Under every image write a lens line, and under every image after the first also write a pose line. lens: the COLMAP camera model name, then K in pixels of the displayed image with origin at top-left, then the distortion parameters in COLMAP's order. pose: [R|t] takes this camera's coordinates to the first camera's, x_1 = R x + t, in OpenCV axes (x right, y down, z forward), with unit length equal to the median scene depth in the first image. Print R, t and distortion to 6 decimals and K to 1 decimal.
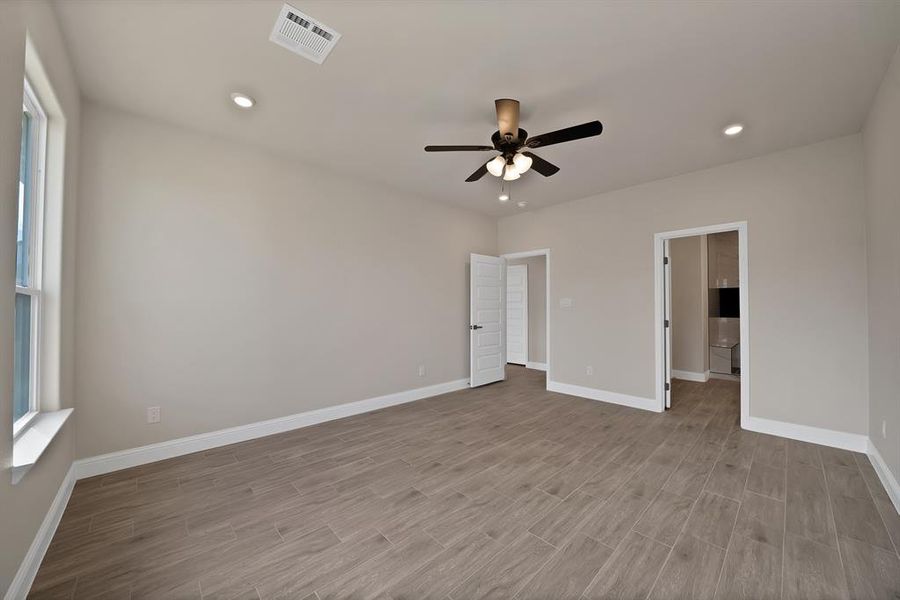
lens RADIAL K [[323.1, 0, 456.8], [0, 323.1, 302.9], [0, 0, 1]] dist [-0.001804, -0.000098]
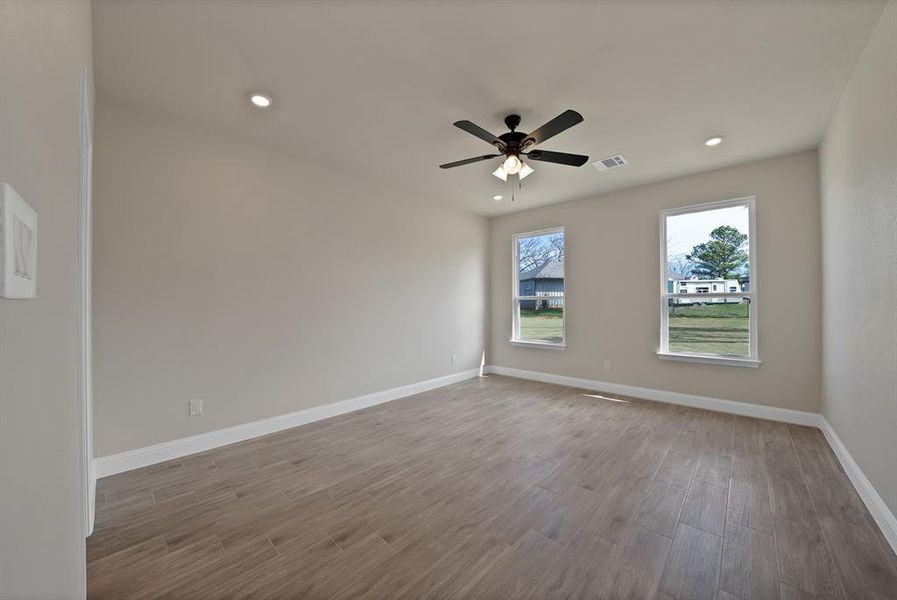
lens RADIAL K [[322.1, 0, 455.2], [0, 322.1, 302.9], [0, 0, 1]] dist [-0.001804, -0.000098]
pose [[-0.997488, -0.000097, -0.070829, 0.420777], [0.000920, 0.999897, -0.014323, 0.026482], [0.070823, -0.014352, -0.997386, 1.990263]]
